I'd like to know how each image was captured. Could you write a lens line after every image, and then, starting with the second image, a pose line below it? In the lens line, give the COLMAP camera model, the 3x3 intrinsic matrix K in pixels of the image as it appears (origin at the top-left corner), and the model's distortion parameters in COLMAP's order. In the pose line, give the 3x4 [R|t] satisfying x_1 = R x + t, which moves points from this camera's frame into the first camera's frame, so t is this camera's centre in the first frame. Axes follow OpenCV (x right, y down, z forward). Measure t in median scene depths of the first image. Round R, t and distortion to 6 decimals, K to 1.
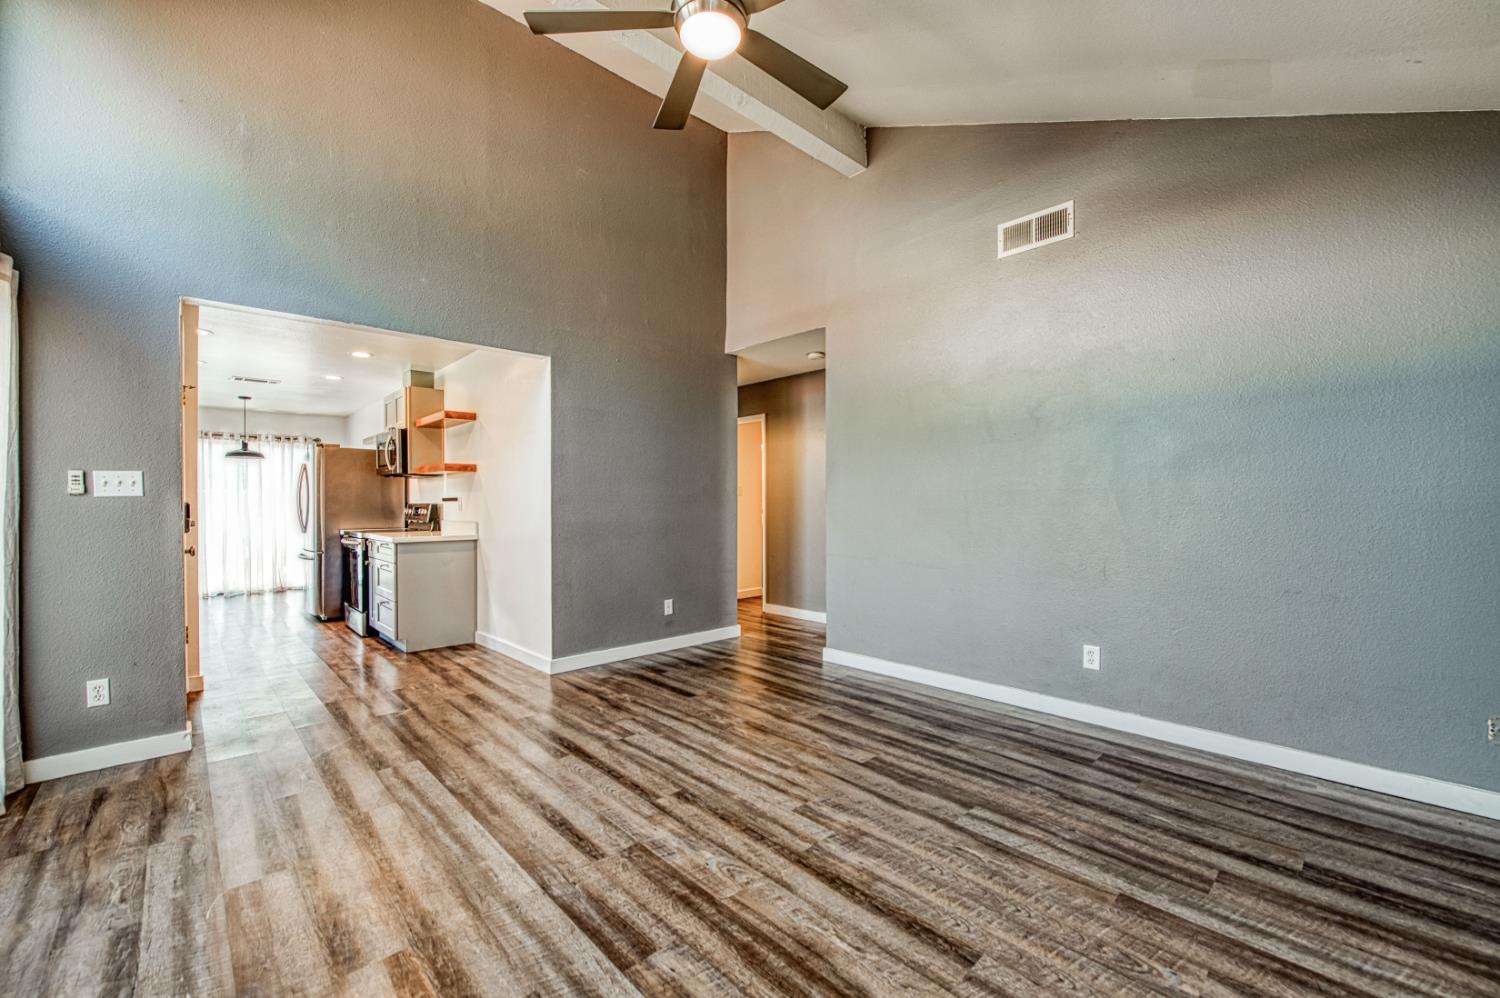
lens RADIAL K [[600.5, 0, 728.9], [0, 600.5, 511.3], [0, 0, 1]] dist [-0.009554, 0.000083]
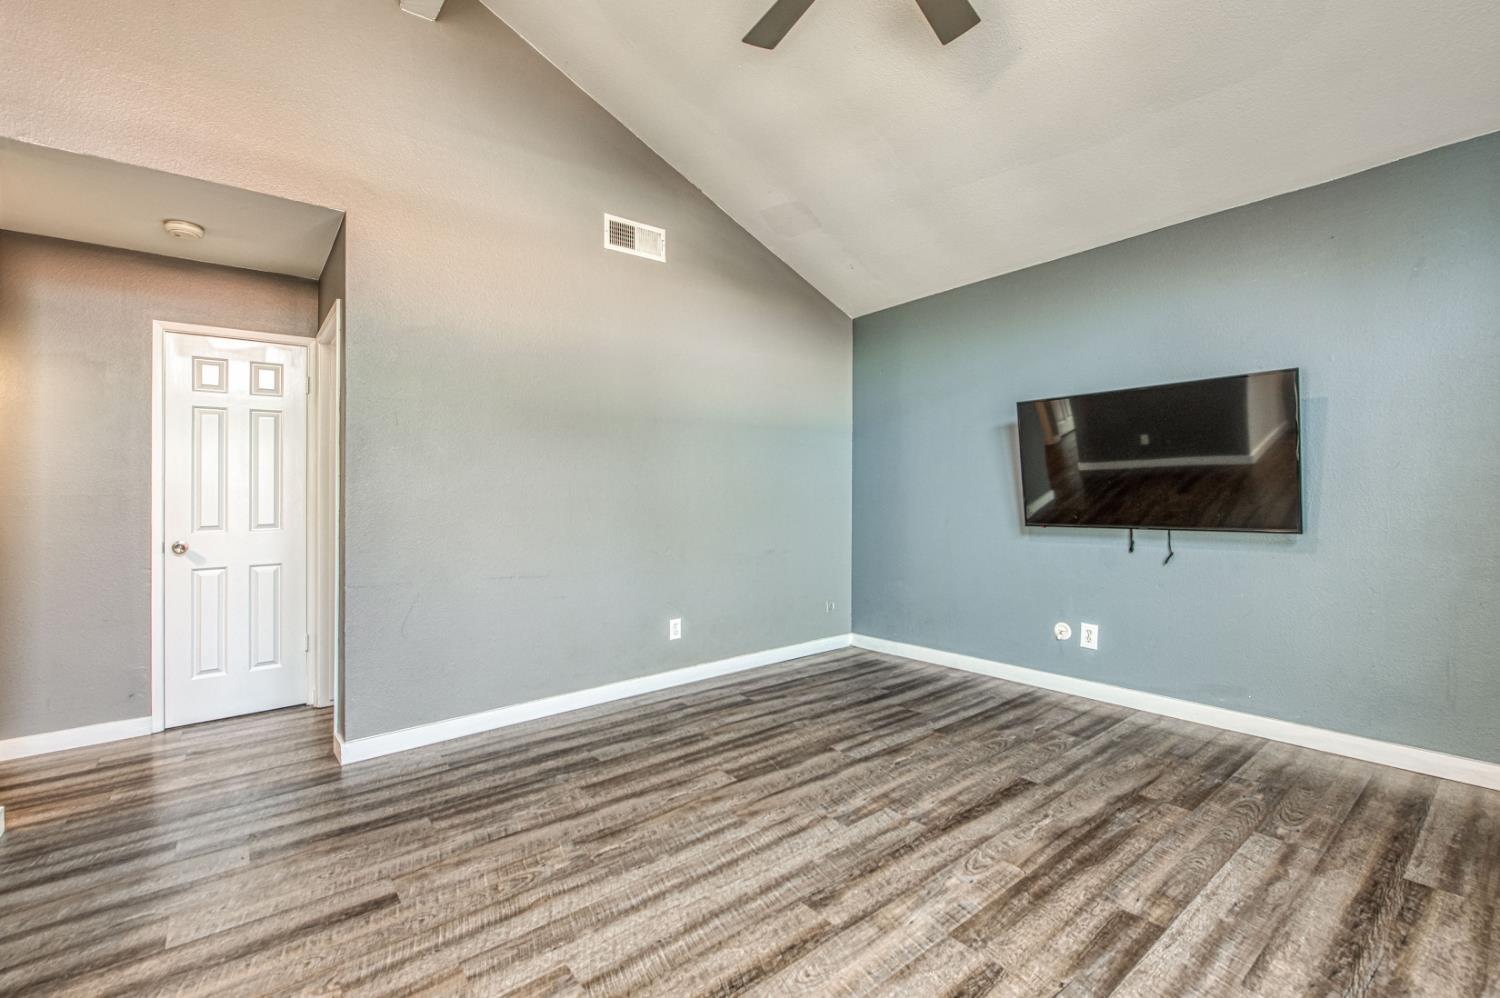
lens RADIAL K [[655.3, 0, 740.4], [0, 655.3, 491.8], [0, 0, 1]] dist [-0.001608, -0.001925]
pose [[0.071913, 0.003072, 0.997406, -0.625369], [0.032008, 0.999473, -0.005386, -0.009091], [-0.996897, 0.032312, 0.071777, 0.739554]]
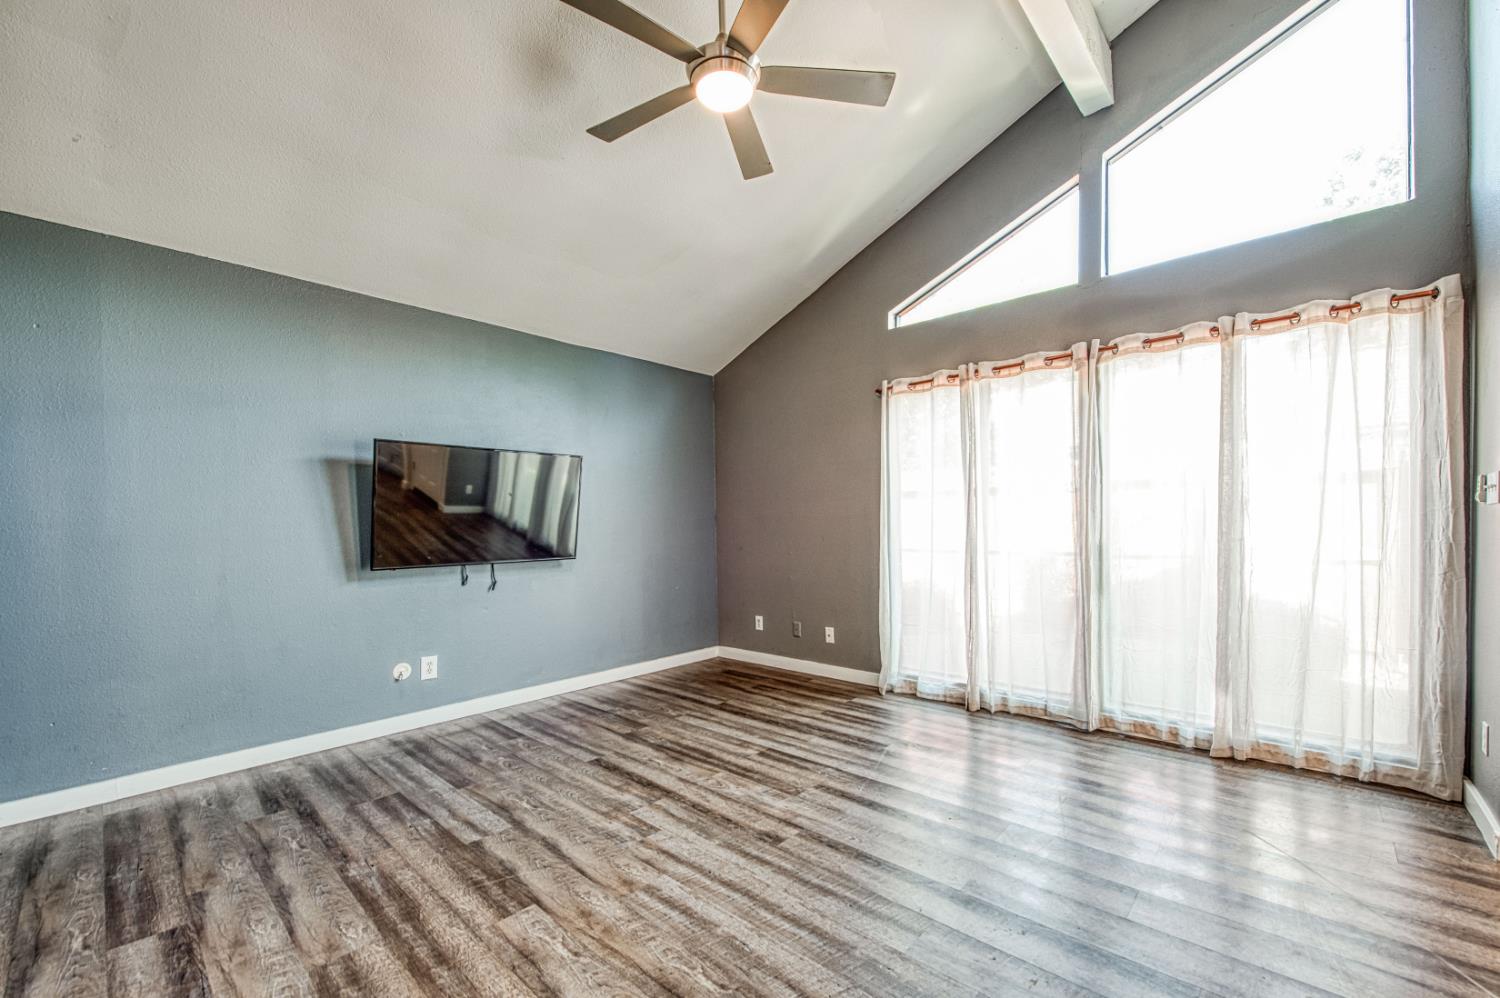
lens RADIAL K [[600.5, 0, 770.0], [0, 600.5, 547.4], [0, 0, 1]] dist [-0.009554, 0.000083]
pose [[-0.994309, 0.020736, -0.104492, 0.012160], [0.015284, 0.998493, 0.052717, -0.019359], [0.105428, 0.050820, -0.993128, 1.375741]]
